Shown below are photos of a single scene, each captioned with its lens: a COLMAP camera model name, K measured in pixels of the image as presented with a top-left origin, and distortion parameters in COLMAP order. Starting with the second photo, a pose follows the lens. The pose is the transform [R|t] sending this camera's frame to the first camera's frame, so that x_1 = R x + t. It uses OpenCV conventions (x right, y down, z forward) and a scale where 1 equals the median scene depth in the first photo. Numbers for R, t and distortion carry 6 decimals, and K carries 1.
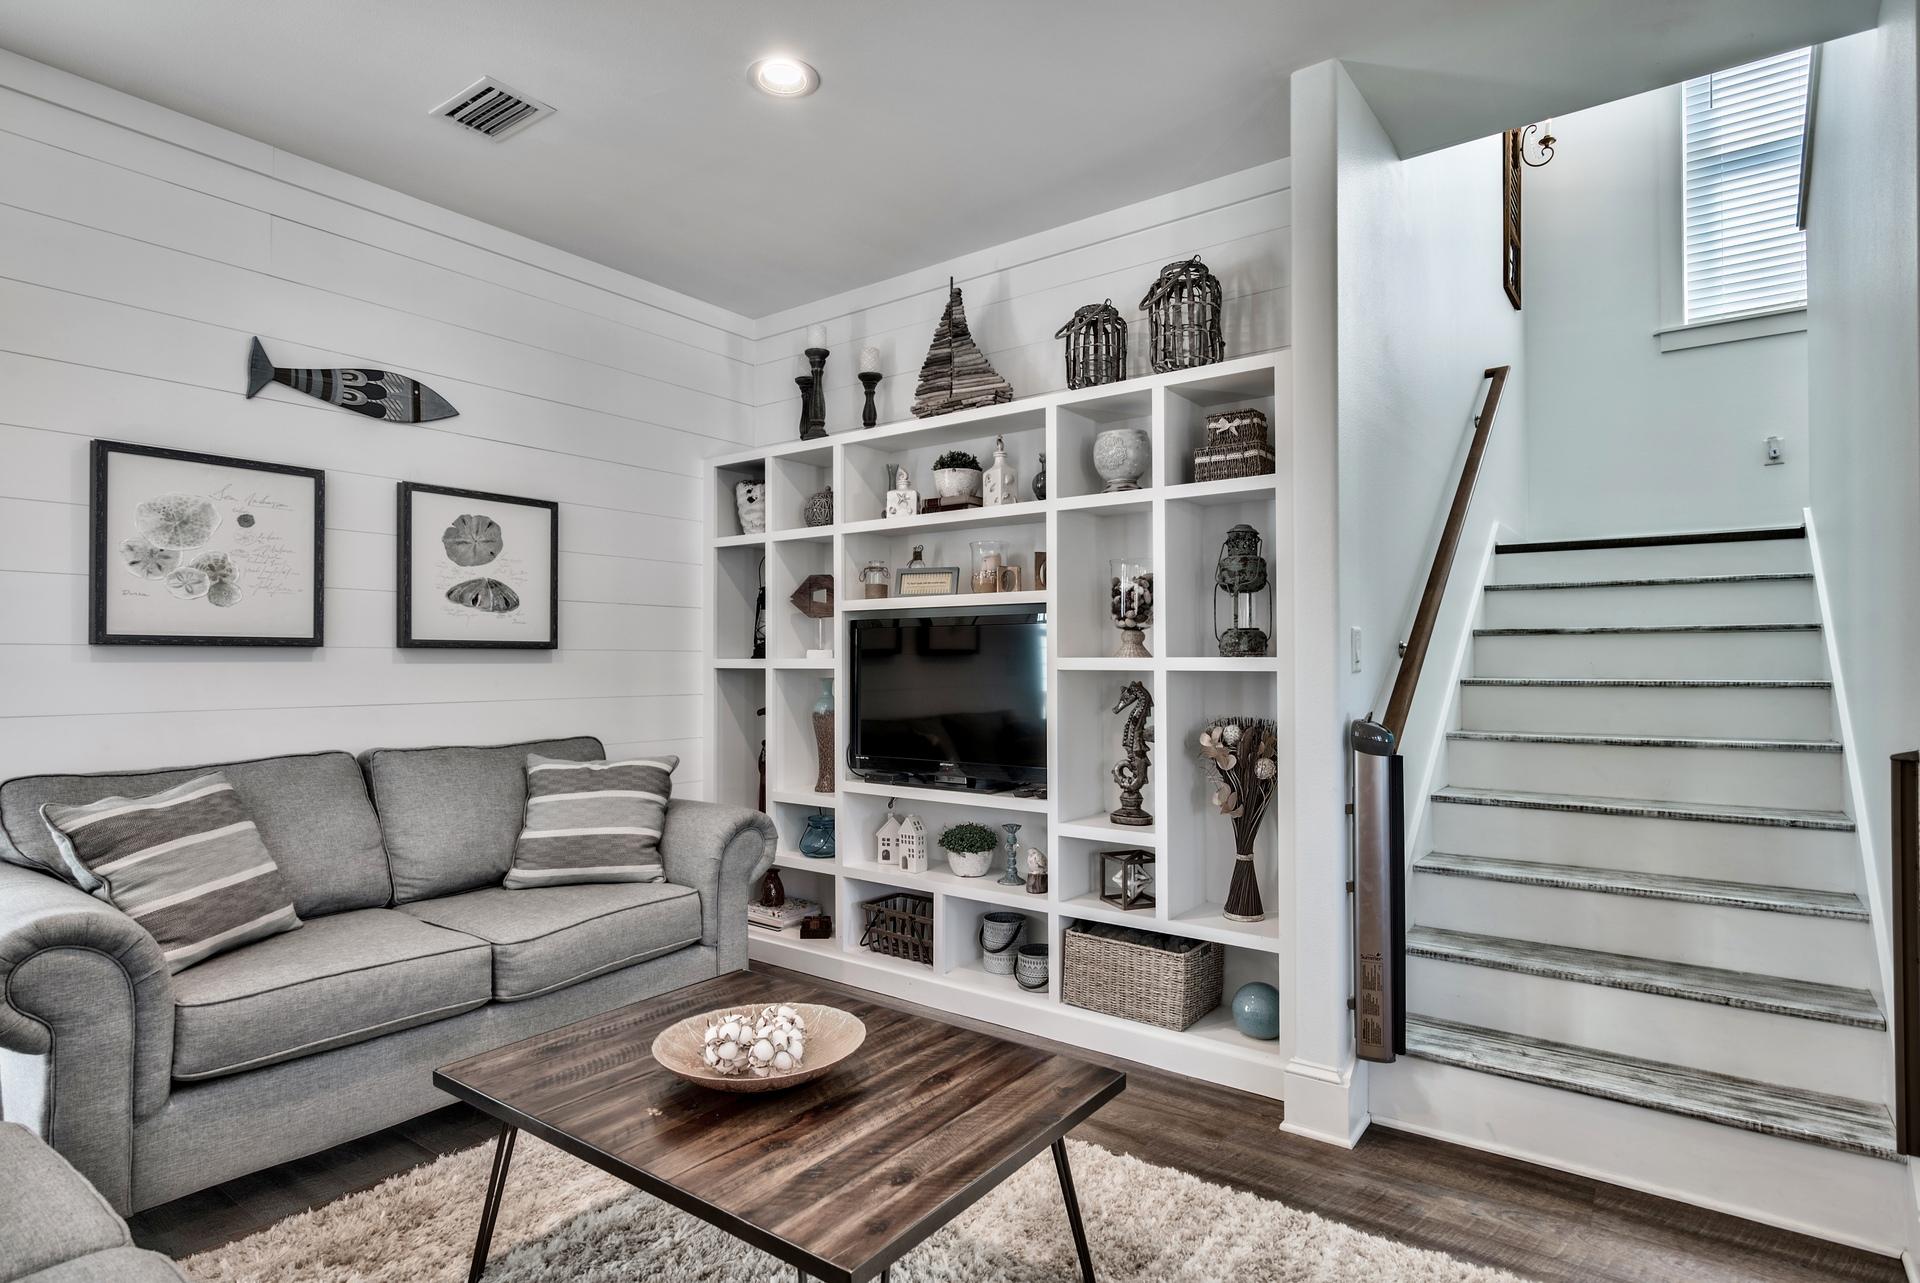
lens RADIAL K [[982.7, 0, 960.0], [0, 982.7, 641.5], [0, 0, 1]] dist [-0.001346, -0.000018]
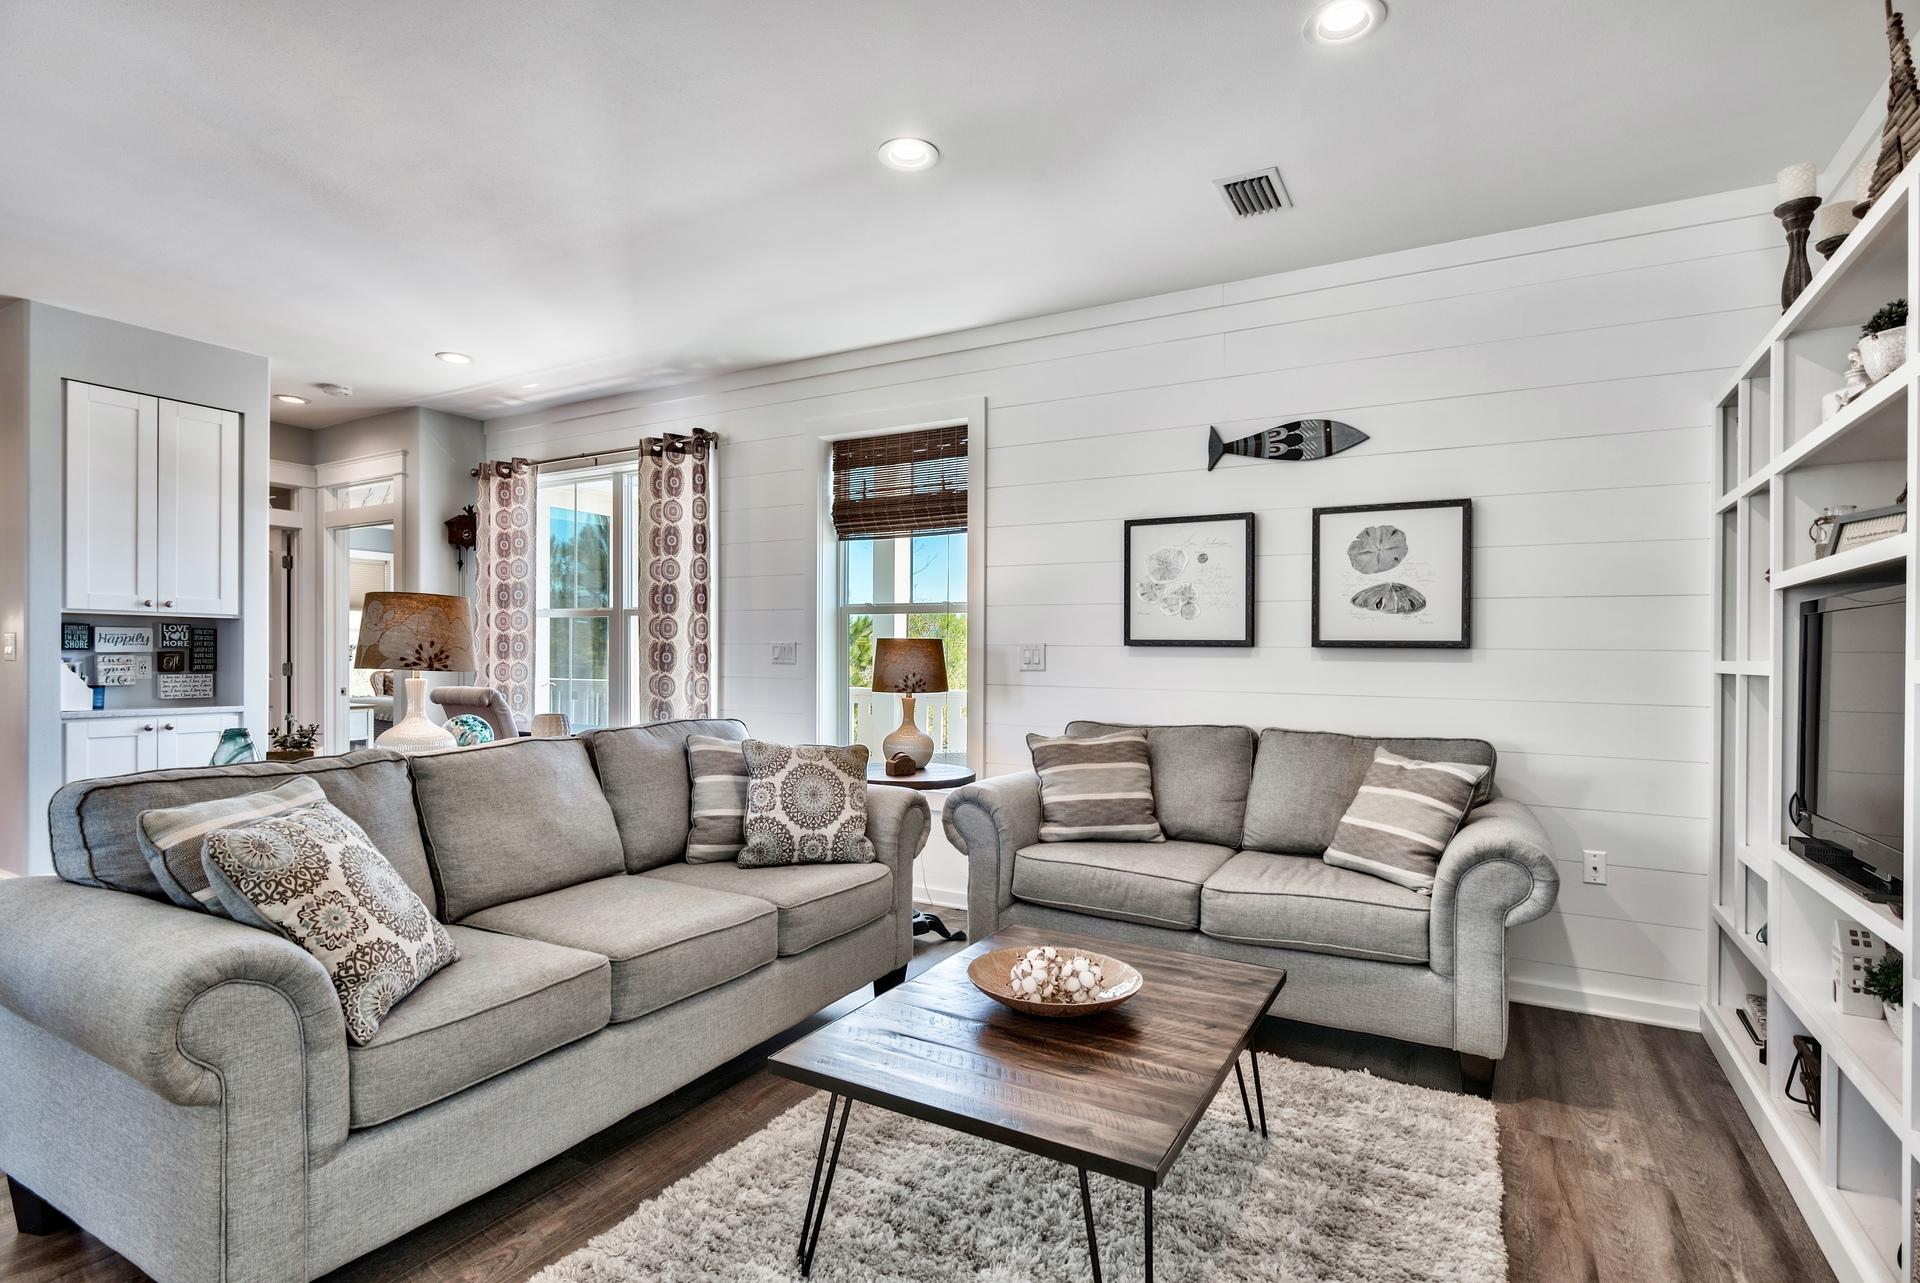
lens RADIAL K [[944.4, 0, 963.4], [0, 944.4, 652.1], [0, 0, 1]] dist [0.001737, 0.000331]
pose [[0.123112, -0.001172, -0.992392, 0.522013], [0.003949, 0.999992, -0.000691, 0.011232], [0.992385, -0.003834, 0.123116, 0.434336]]
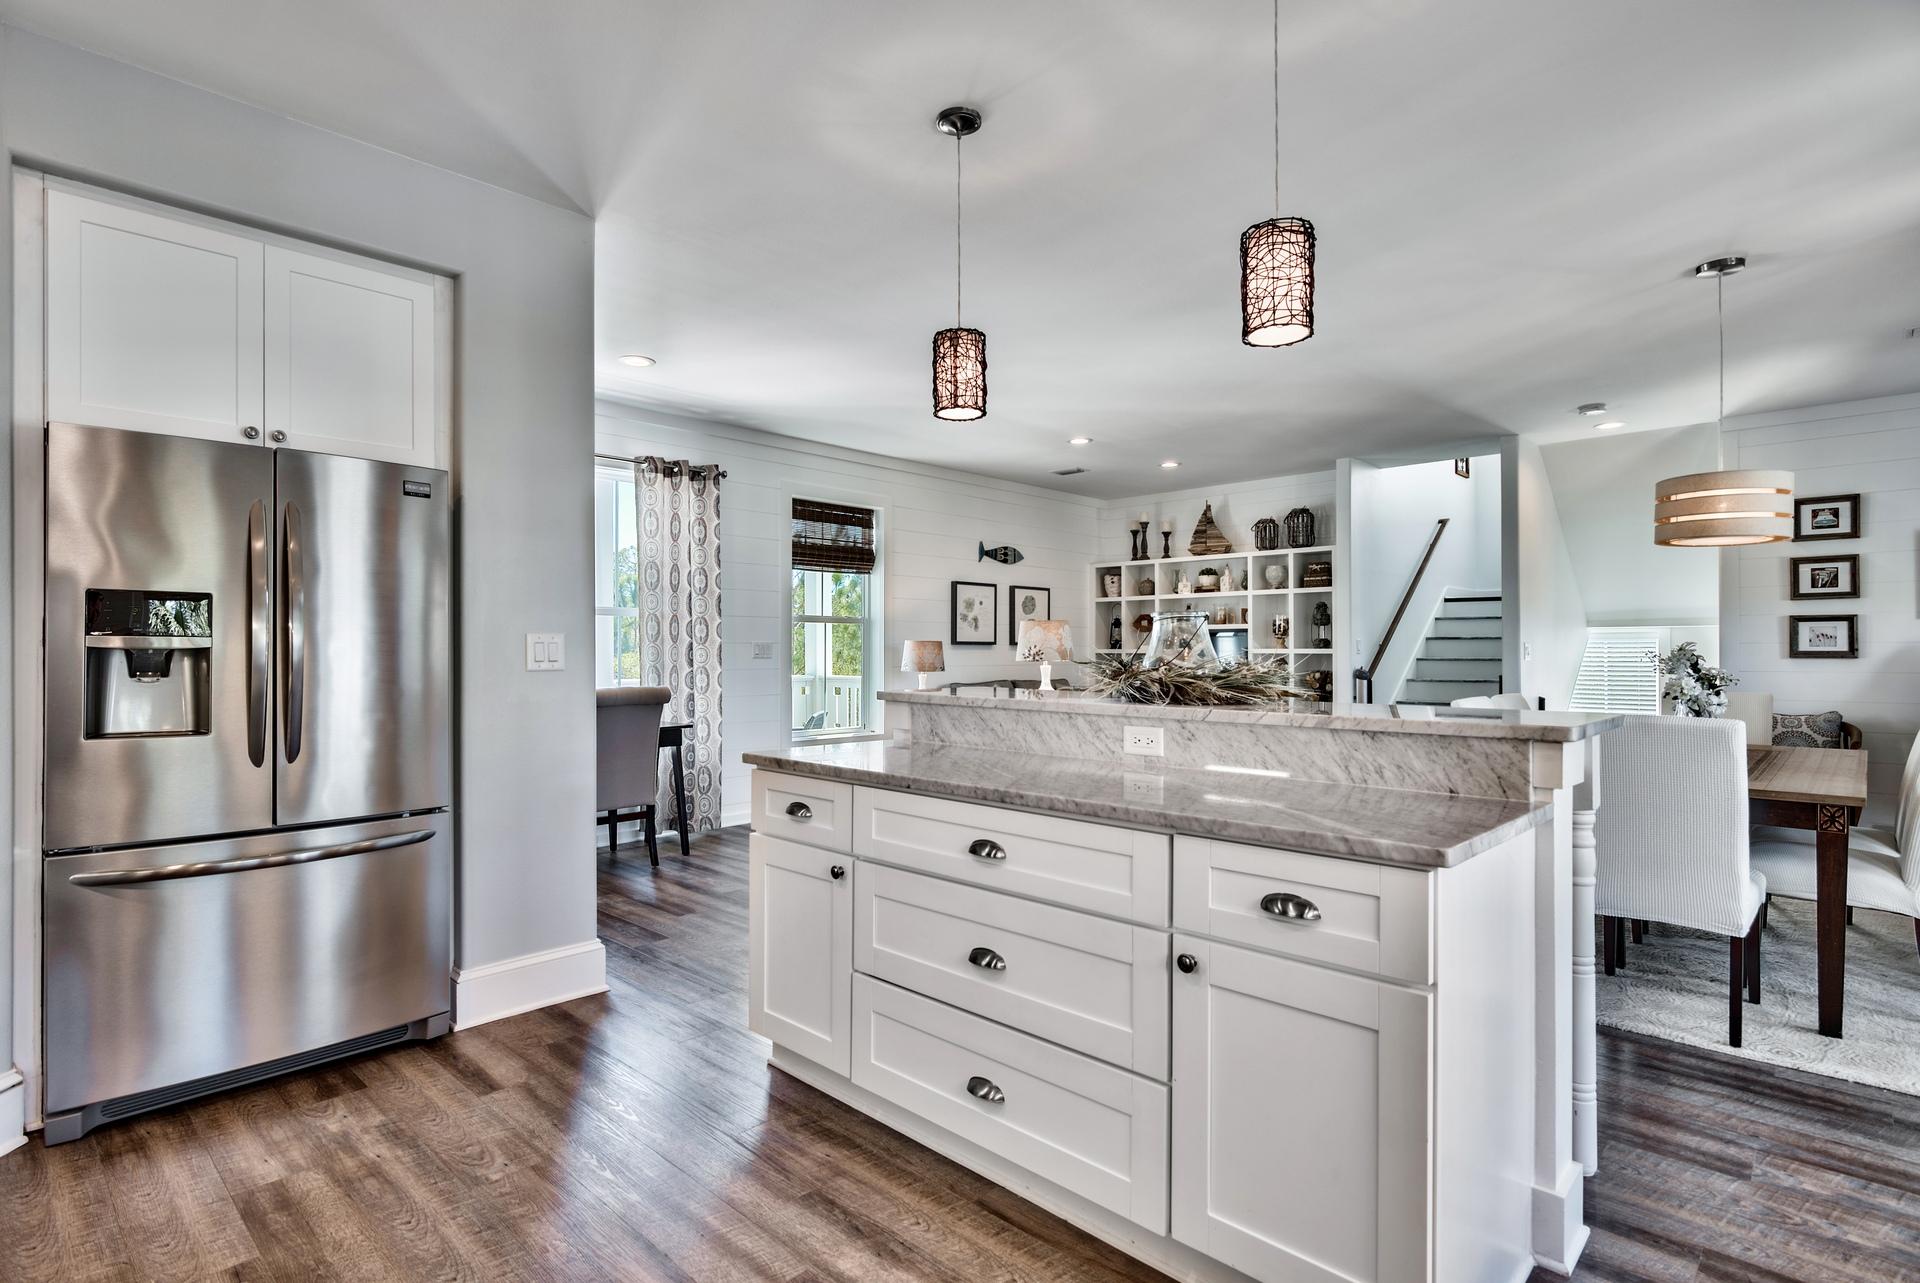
lens RADIAL K [[918.9, 0, 997.6], [0, 918.9, 645.1], [0, 0, 1]] dist [0.000825, 0.000071]
pose [[0.995971, 0.000089, -0.089671, -0.377798], [0.000627, 0.999968, 0.007950, -0.014490], [0.089669, -0.007974, 0.995940, -1.610514]]
